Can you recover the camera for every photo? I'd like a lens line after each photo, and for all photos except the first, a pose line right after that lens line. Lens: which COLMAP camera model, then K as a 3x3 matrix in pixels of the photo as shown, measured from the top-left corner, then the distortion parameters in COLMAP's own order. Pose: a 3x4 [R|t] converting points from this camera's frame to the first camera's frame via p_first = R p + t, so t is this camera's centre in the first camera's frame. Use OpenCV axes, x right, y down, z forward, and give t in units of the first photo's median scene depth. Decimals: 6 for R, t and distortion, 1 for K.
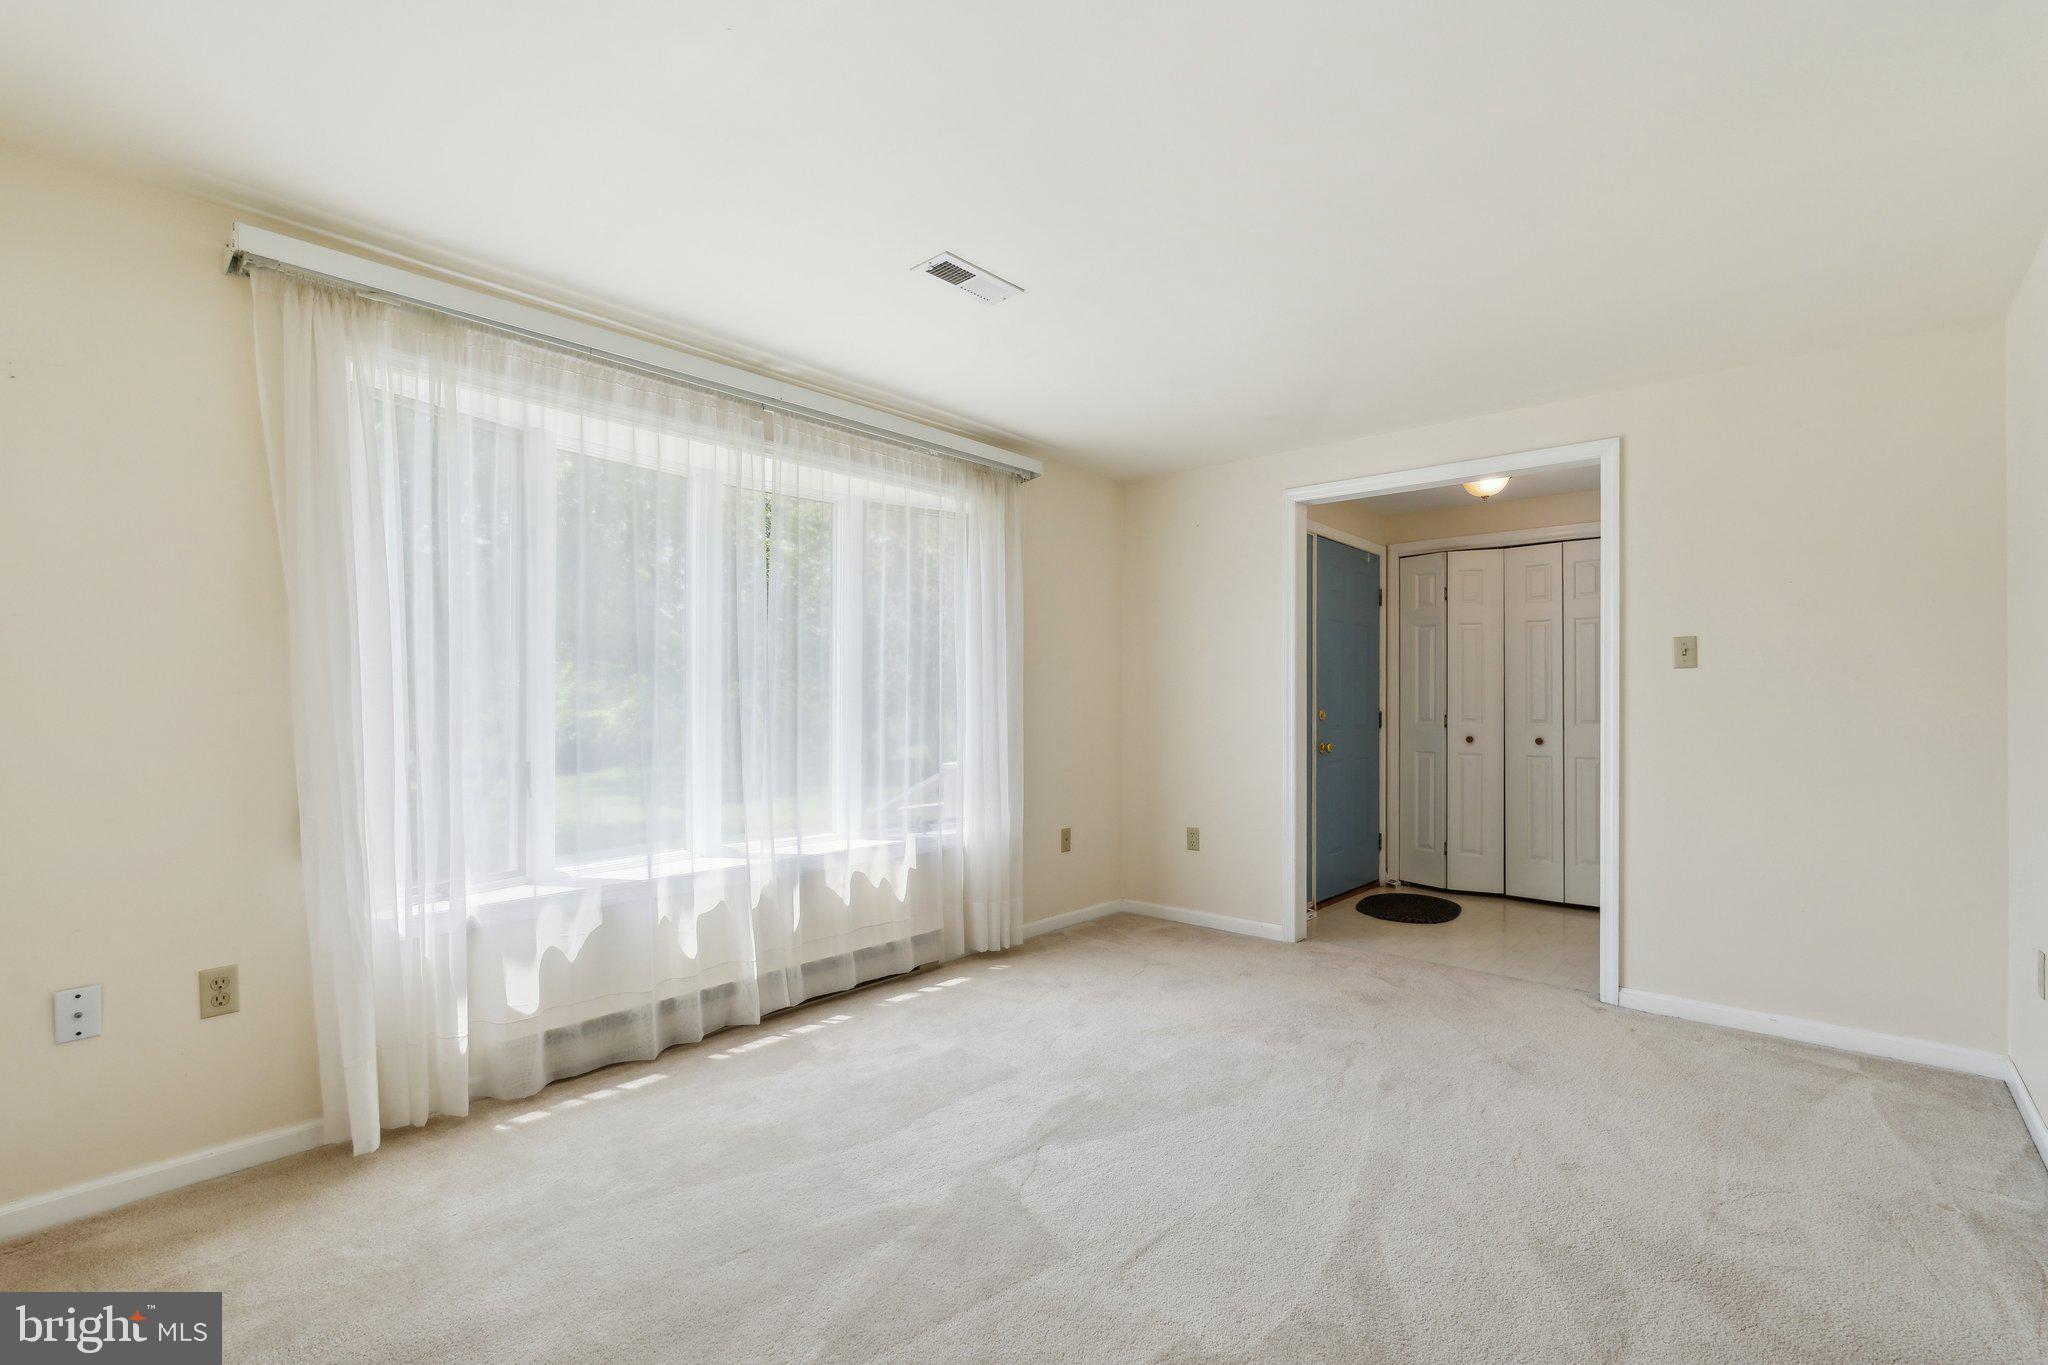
lens RADIAL K [[914.8, 0, 1029.7], [0, 914.8, 696.8], [0, 0, 1]] dist [0.003345, 0.000149]
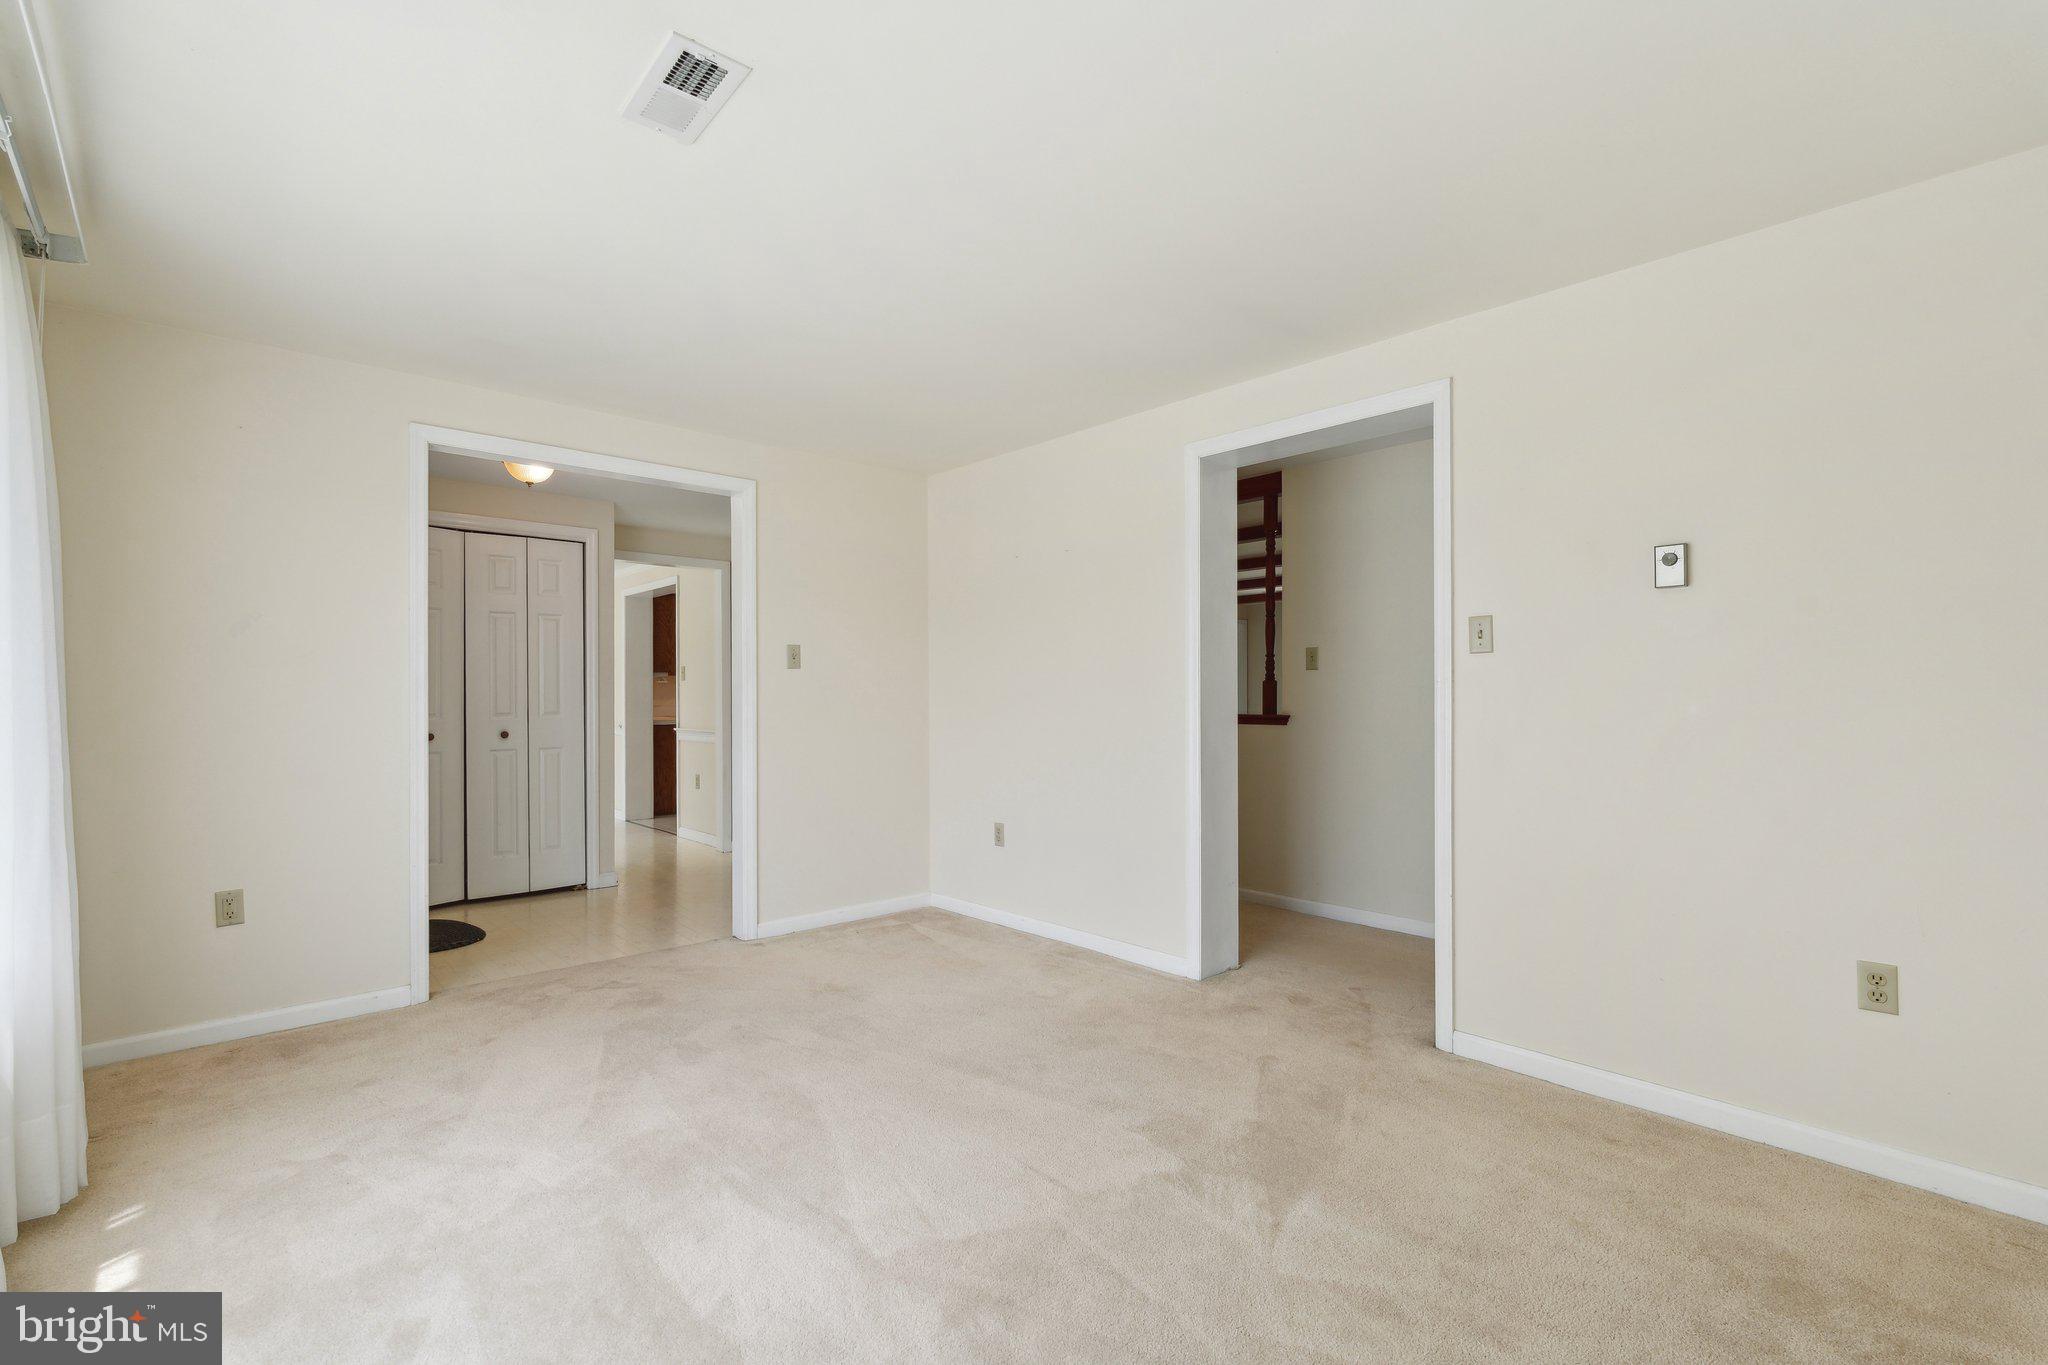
lens RADIAL K [[914.8, 0, 1030.0], [0, 914.8, 689.4], [0, 0, 1]] dist [0.003345, 0.000149]
pose [[0.113672, 0.001405, 0.993517, -0.502744], [-0.001642, 0.999998, -0.001227, 0.000139], [-0.993517, -0.001492, 0.113674, 0.451103]]
